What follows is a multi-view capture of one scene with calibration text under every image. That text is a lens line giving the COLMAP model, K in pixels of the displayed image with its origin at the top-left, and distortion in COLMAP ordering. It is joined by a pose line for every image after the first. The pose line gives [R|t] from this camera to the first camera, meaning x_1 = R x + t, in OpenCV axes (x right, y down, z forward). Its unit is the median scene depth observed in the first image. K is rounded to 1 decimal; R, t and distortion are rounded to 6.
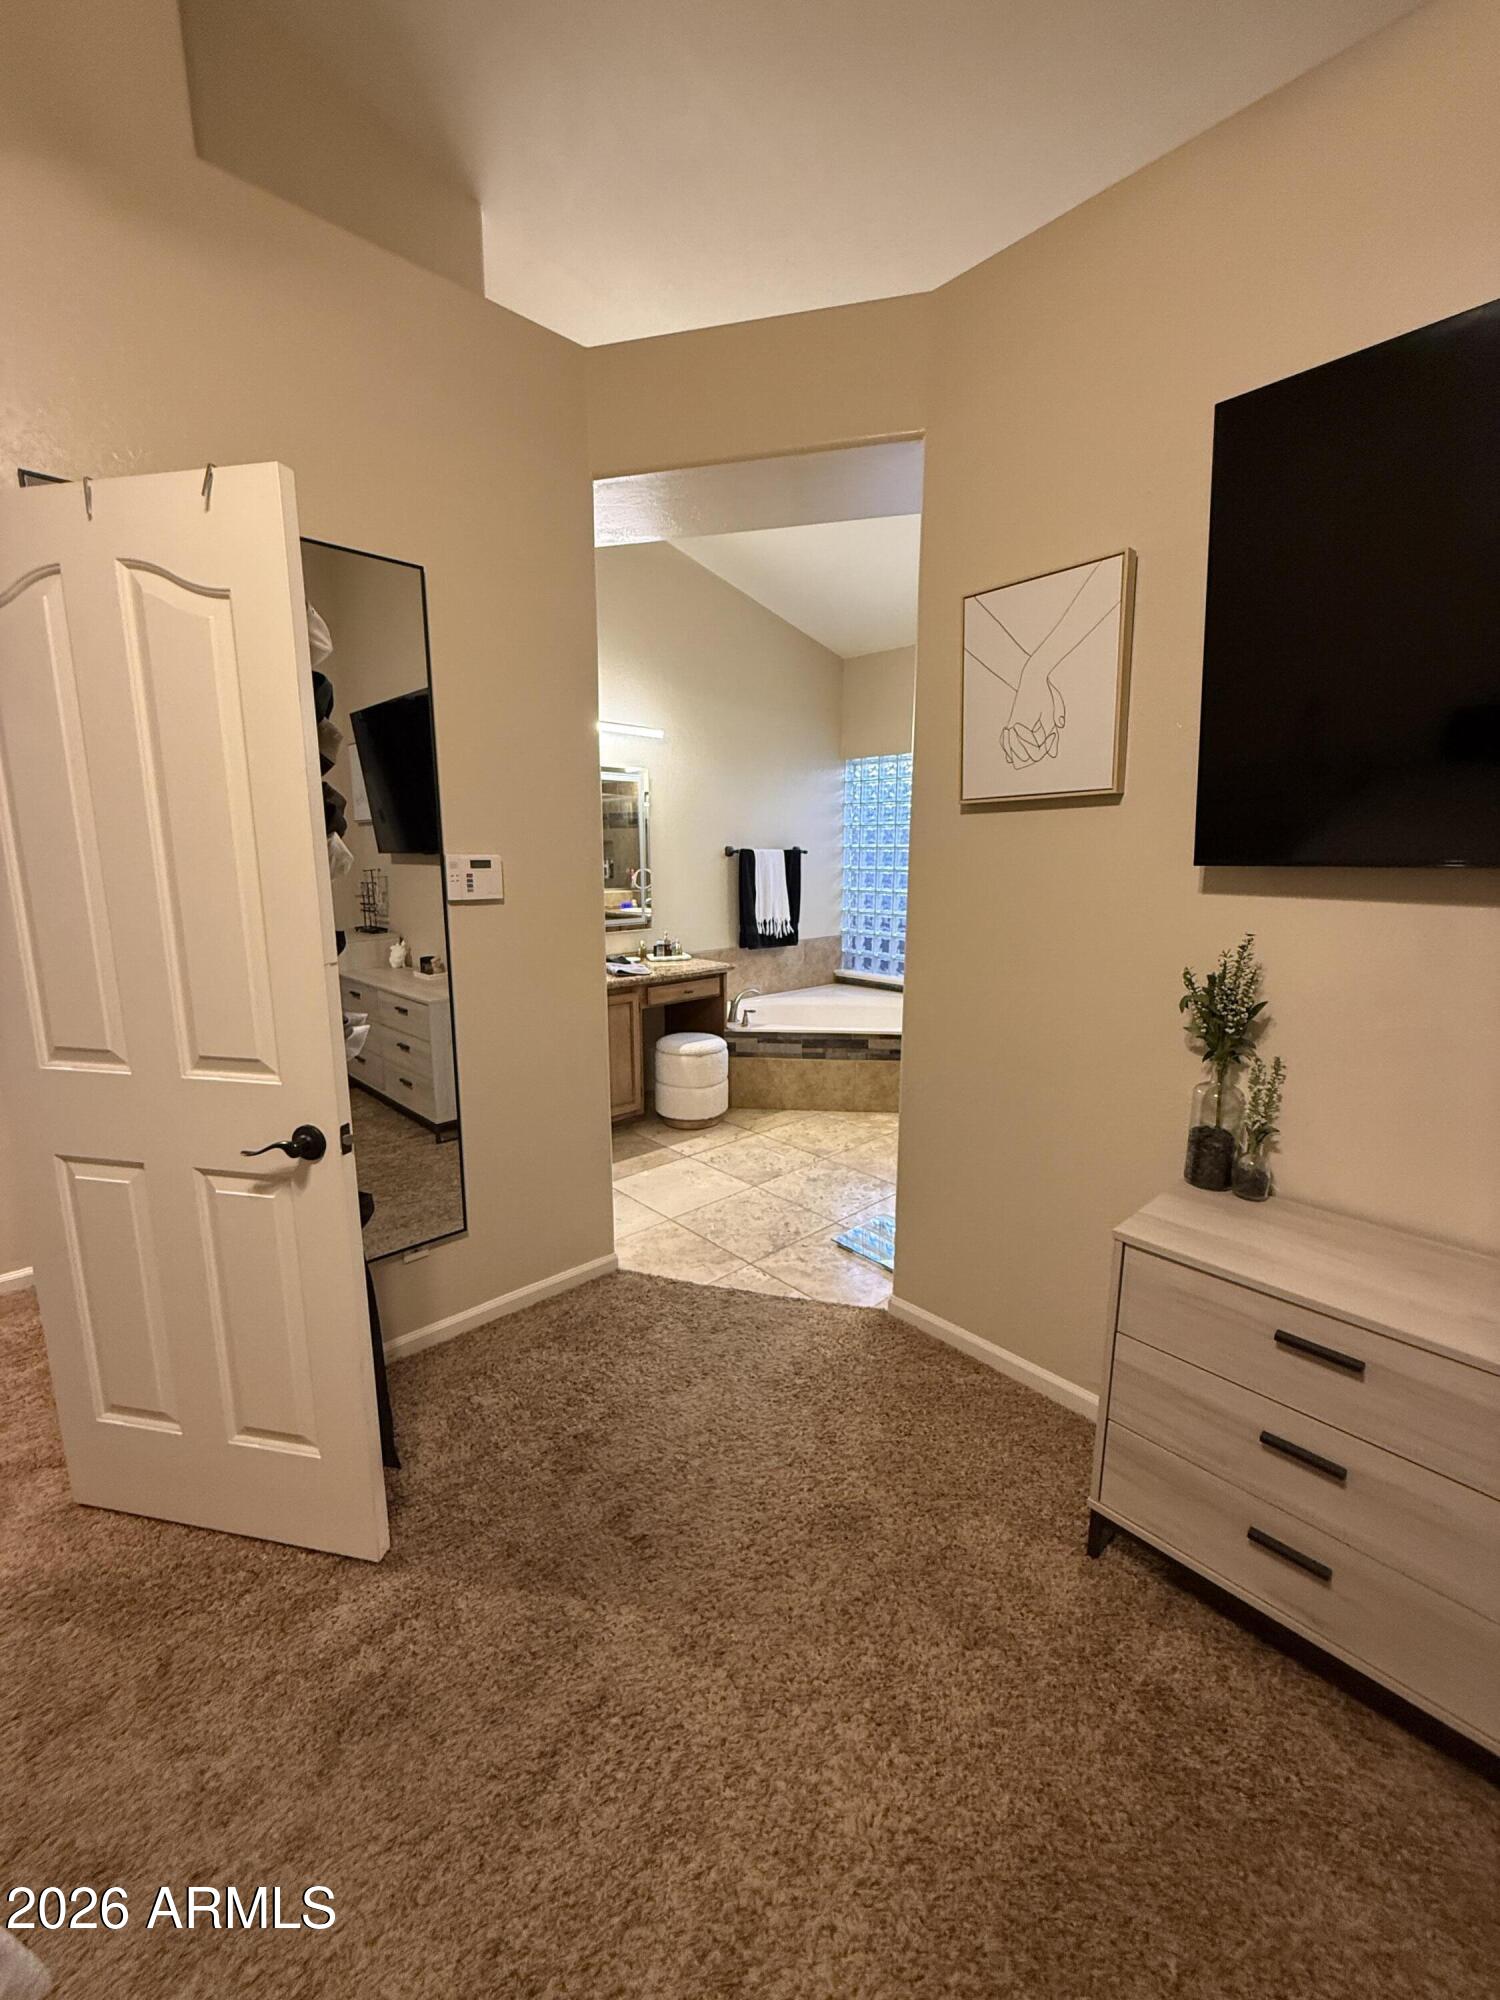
lens RADIAL K [[795.6, 0, 745.2], [0, 795.6, 997.5], [0, 0, 1]] dist [0.001736, 0.000012]
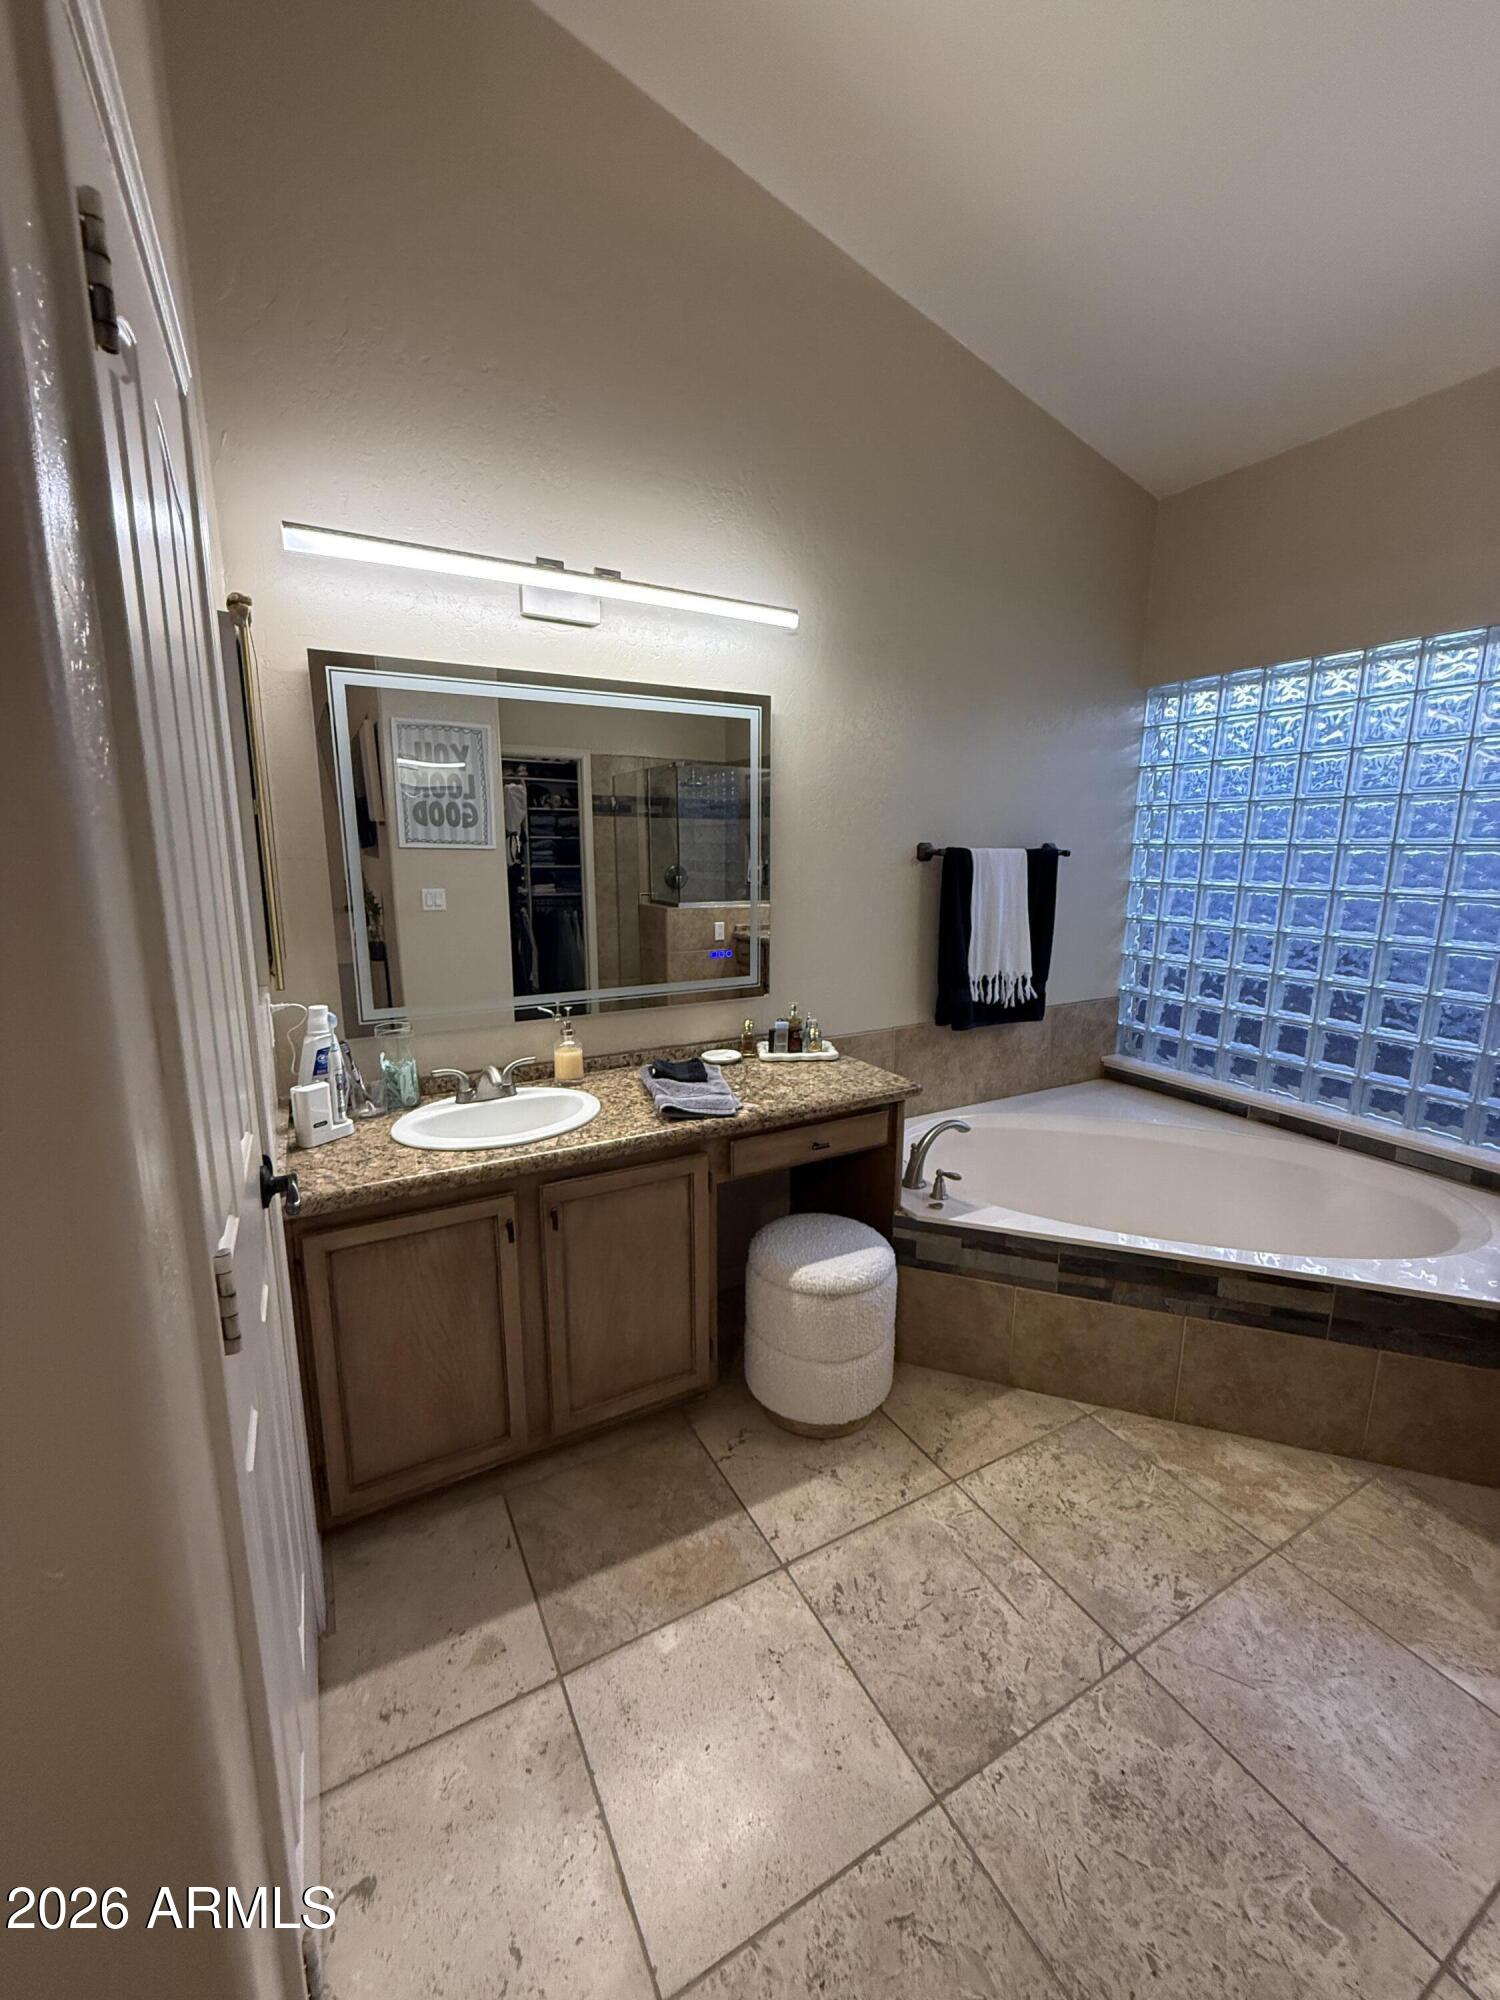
lens RADIAL K [[795.6, 0, 745.2], [0, 795.6, 997.5], [0, 0, 1]] dist [0.001736, 0.000012]
pose [[0.968864, 0.049534, -0.242589, -0.002344], [-0.047757, 0.998772, 0.013204, -0.095449], [0.242945, -0.001208, 0.970039, 0.492036]]
